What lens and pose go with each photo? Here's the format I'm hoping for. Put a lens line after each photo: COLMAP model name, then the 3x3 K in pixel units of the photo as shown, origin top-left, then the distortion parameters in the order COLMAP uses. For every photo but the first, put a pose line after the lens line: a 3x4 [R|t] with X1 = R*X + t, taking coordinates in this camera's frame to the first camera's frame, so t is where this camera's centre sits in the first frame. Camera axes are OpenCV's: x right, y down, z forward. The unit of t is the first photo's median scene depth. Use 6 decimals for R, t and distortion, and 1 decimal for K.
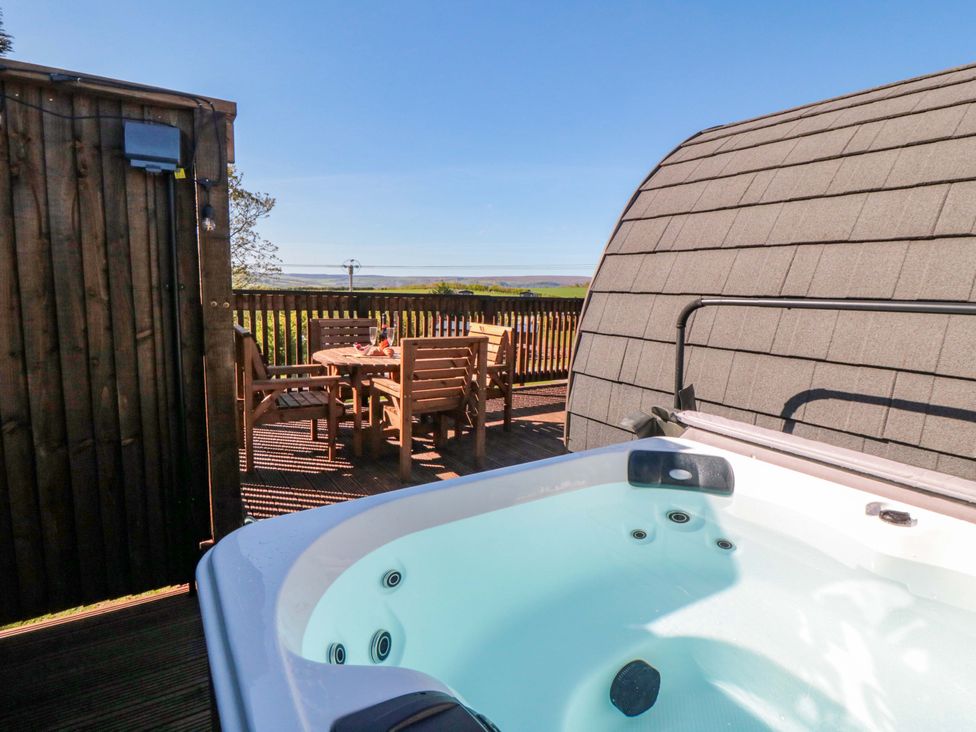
lens RADIAL K [[511.1, 0, 507.6], [0, 511.1, 358.4], [0, 0, 1]] dist [0.009123, -0.017460]
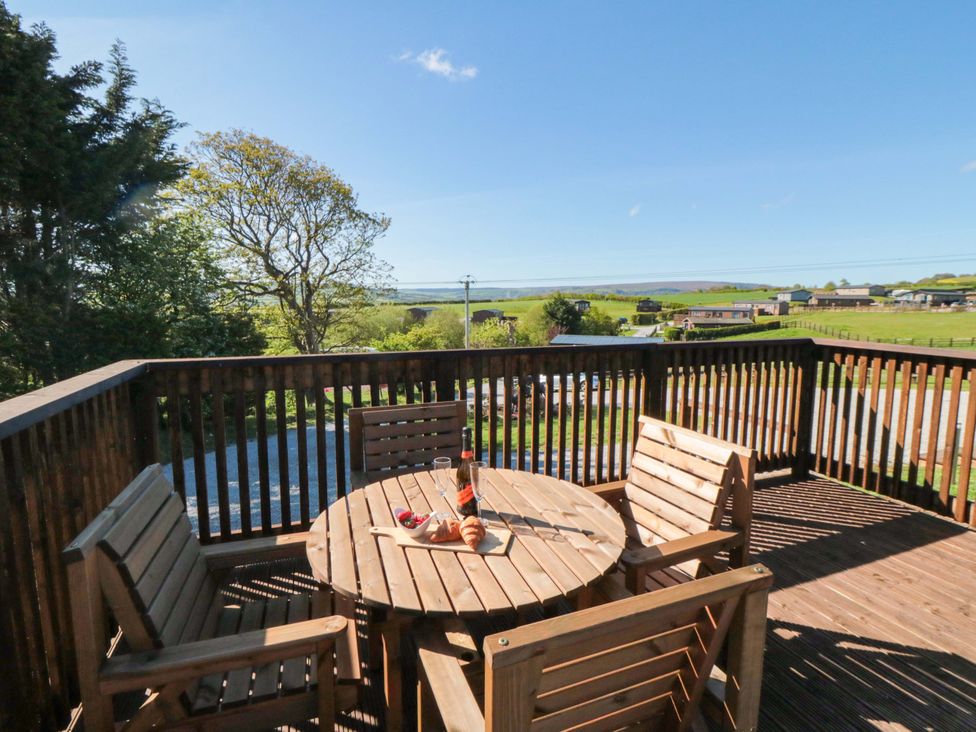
lens RADIAL K [[511.1, 0, 507.6], [0, 511.1, 358.4], [0, 0, 1]] dist [0.009123, -0.017460]
pose [[0.974906, -0.003724, -0.222584, -0.043872], [-0.000363, 0.999832, -0.018314, -0.058667], [0.222615, 0.017935, 0.974741, 0.236939]]
